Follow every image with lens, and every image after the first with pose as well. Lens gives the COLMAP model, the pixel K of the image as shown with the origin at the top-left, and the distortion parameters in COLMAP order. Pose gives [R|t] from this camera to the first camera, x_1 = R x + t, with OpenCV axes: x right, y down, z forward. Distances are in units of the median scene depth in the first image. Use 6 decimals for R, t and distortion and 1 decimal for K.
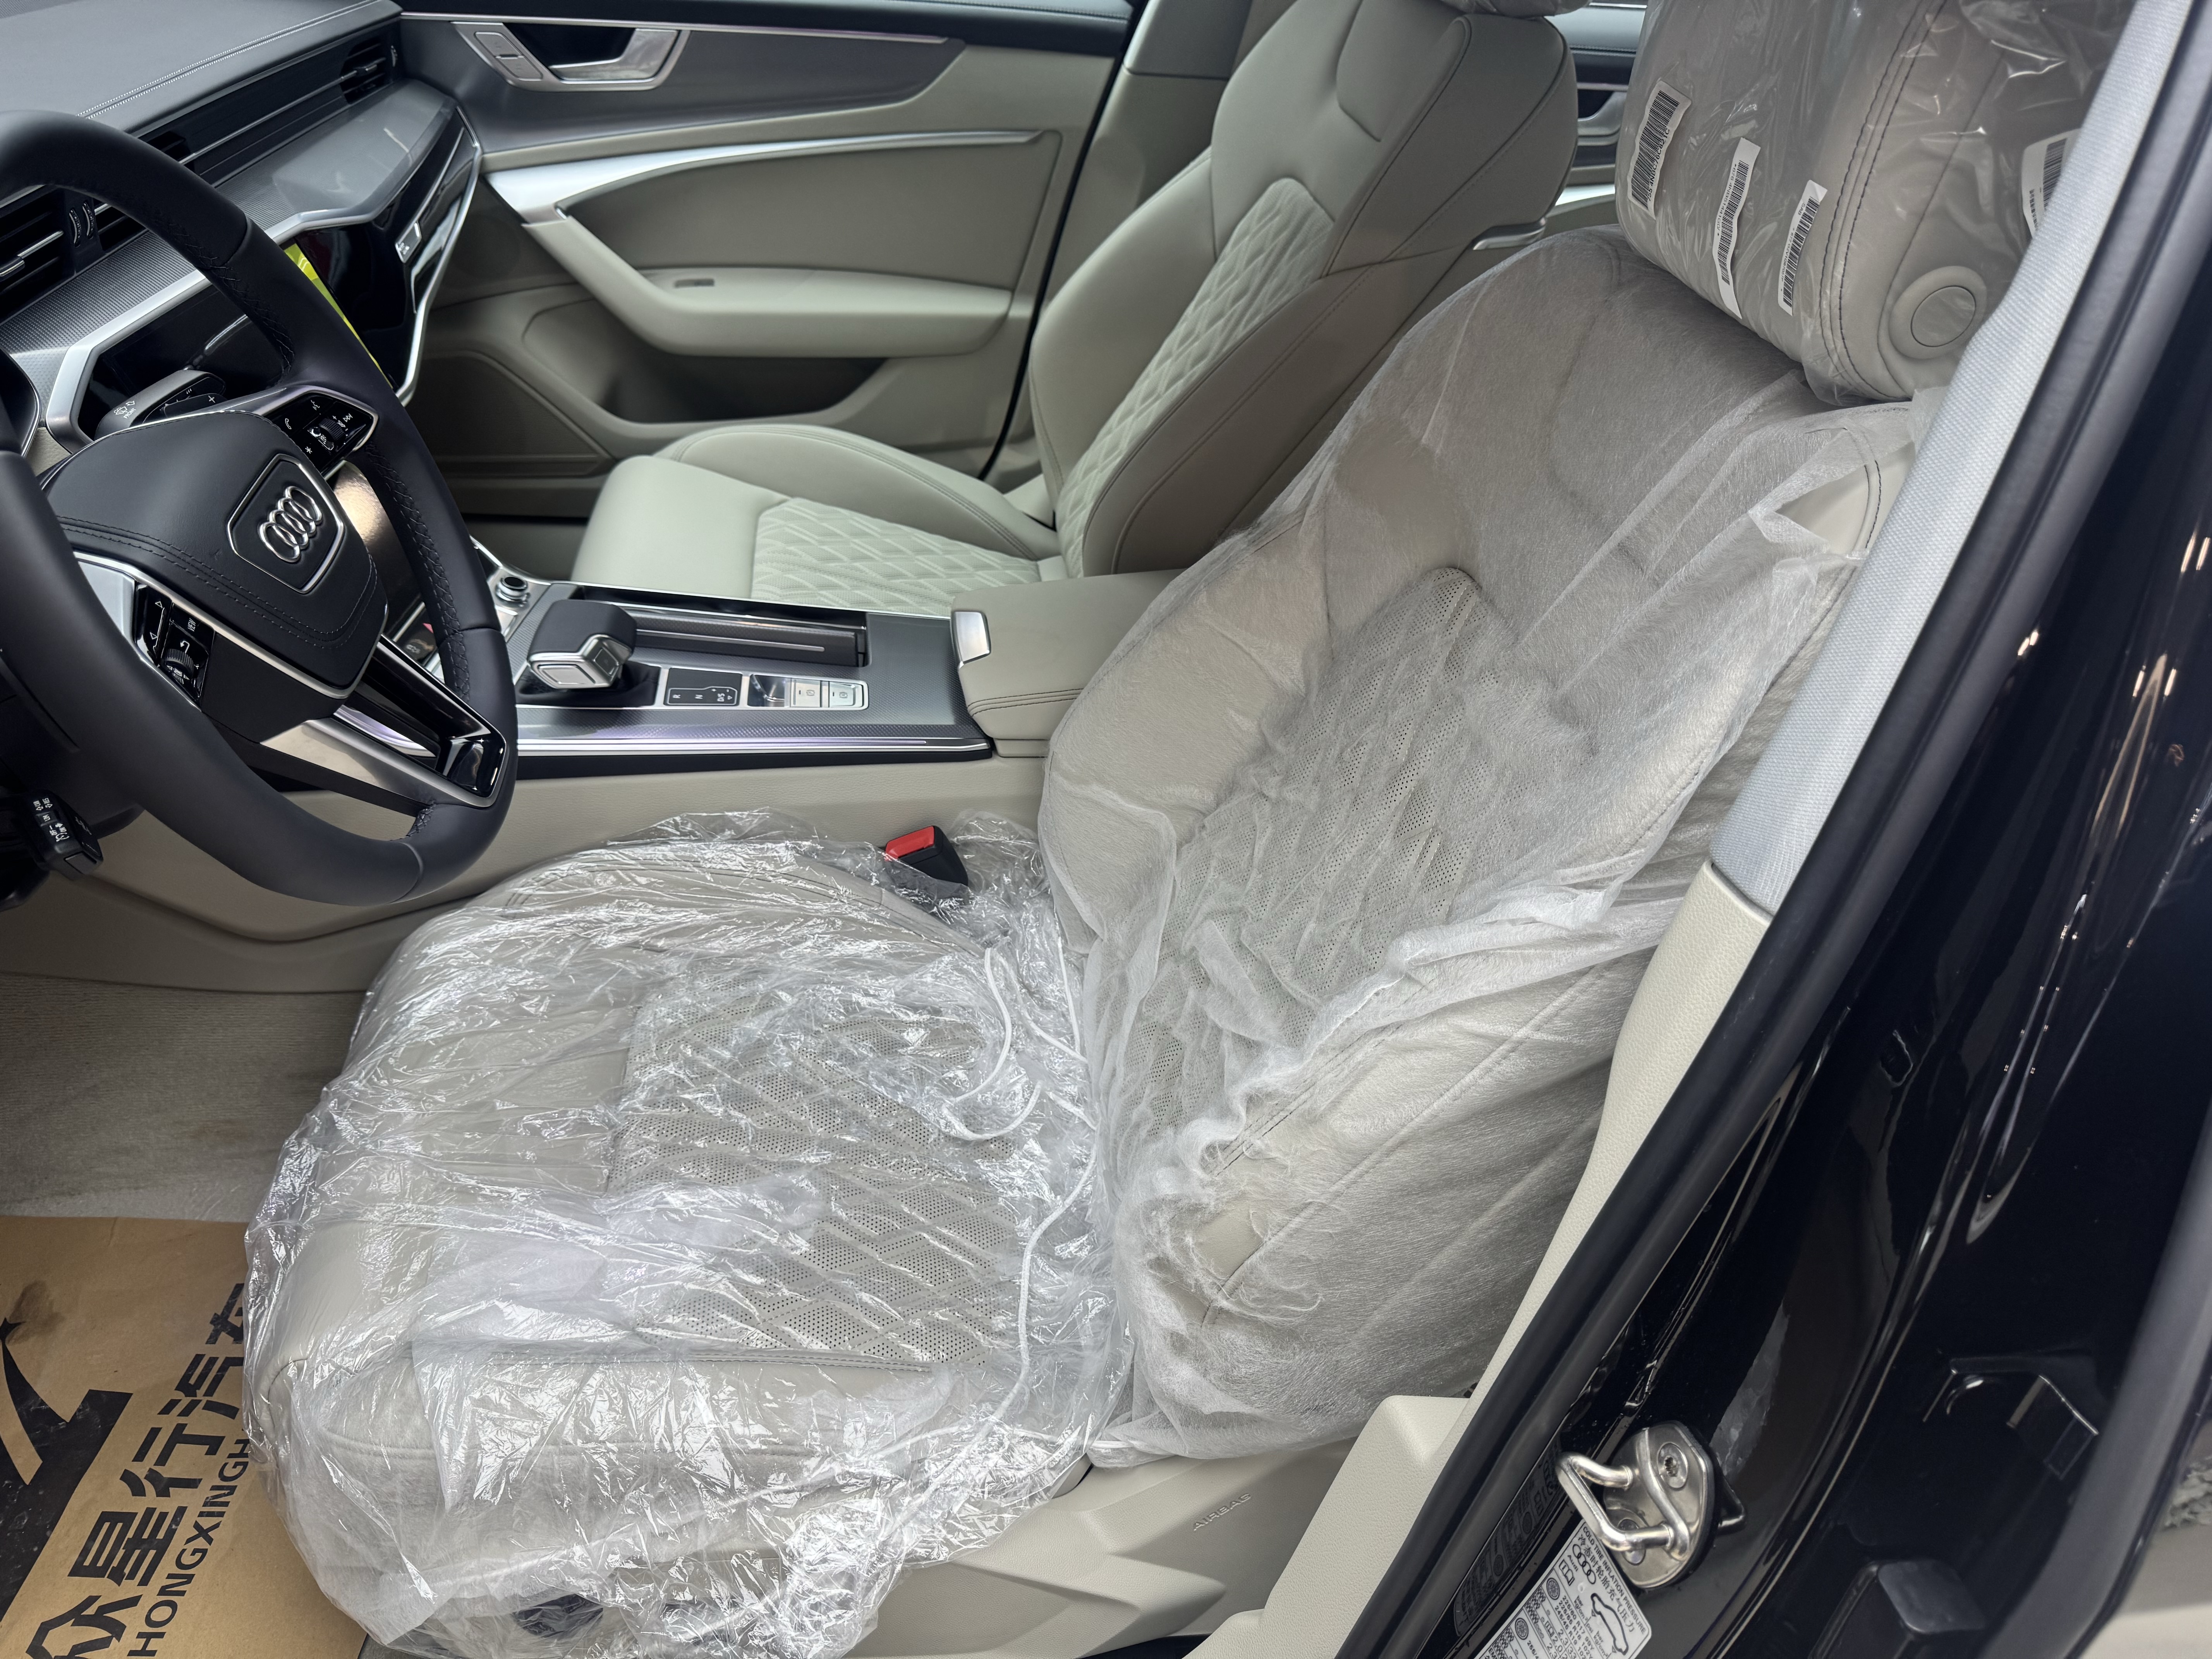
lens RADIAL K [[1560.8, 0, 1110.7], [0, 1560.8, 823.0], [0, 0, 1]] dist [0.102475, -0.158240]
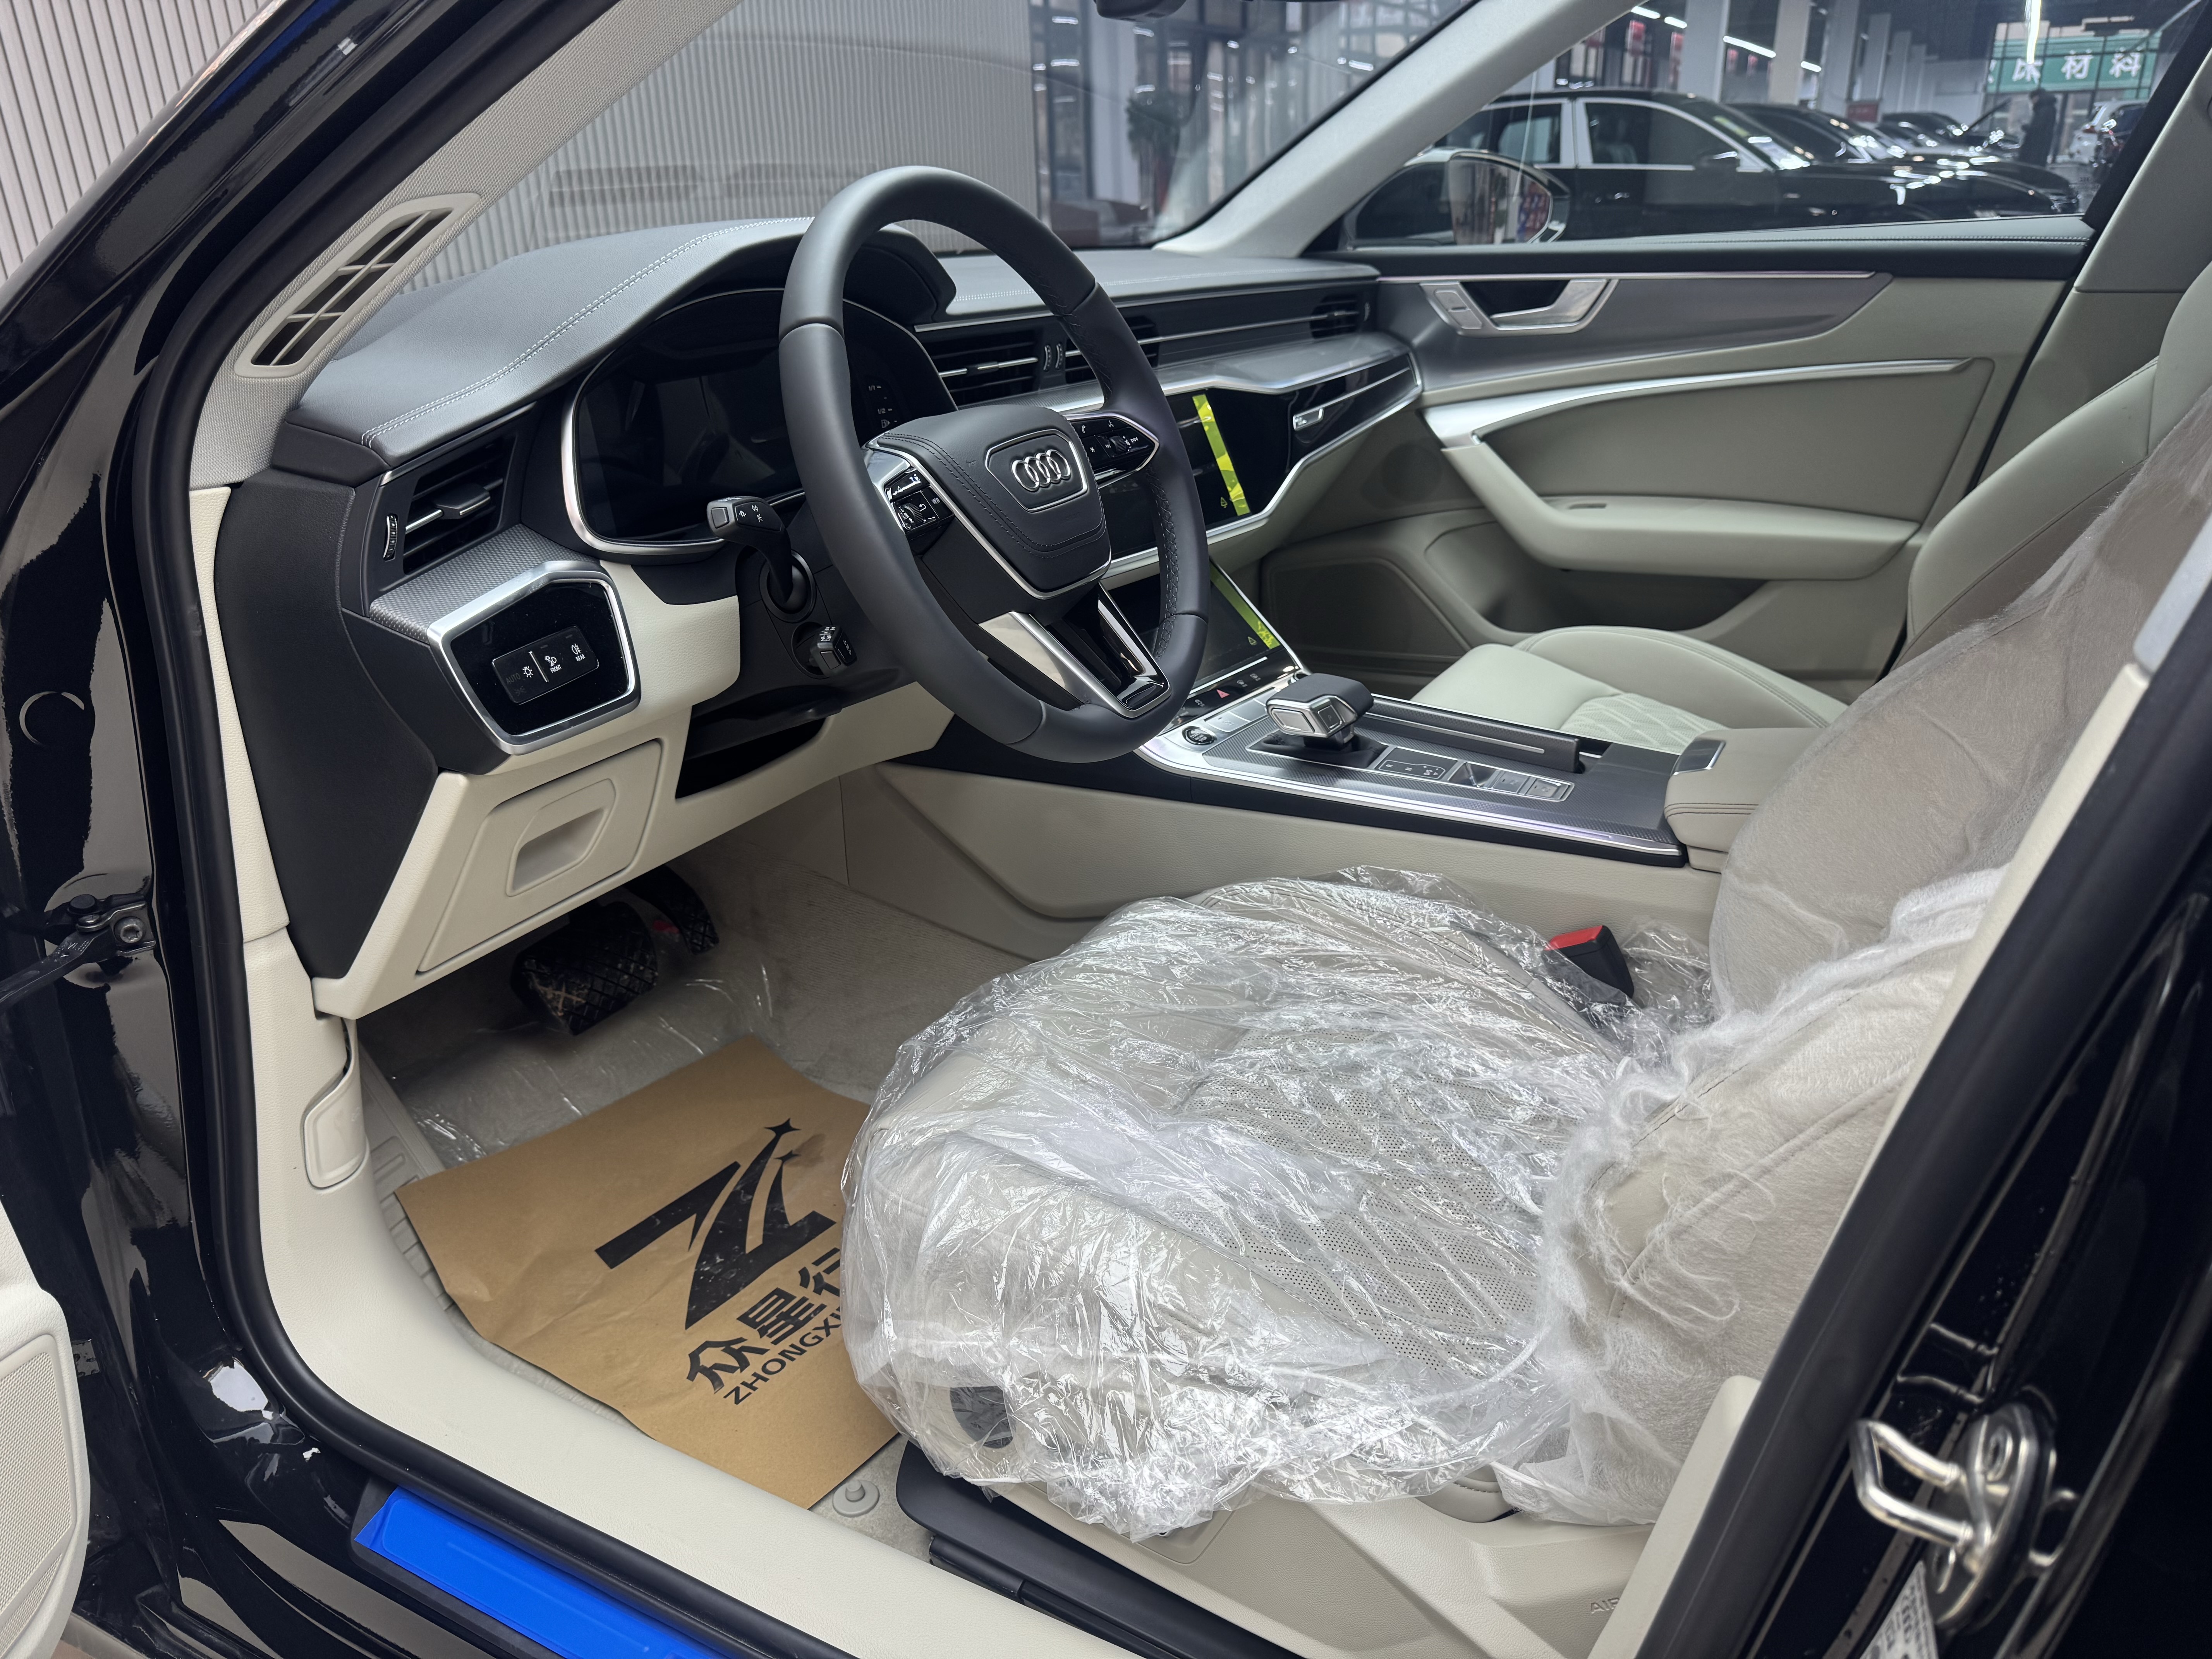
lens RADIAL K [[1576.1, 0, 1096.7], [0, 1576.1, 828.3], [0, 0, 1]] dist [0.123669, -0.227742]
pose [[0.790955, 0.126749, -0.598602, 0.235256], [-0.268555, 0.950956, -0.153494, 0.192605], [0.549789, 0.282165, 0.786203, 0.045082]]
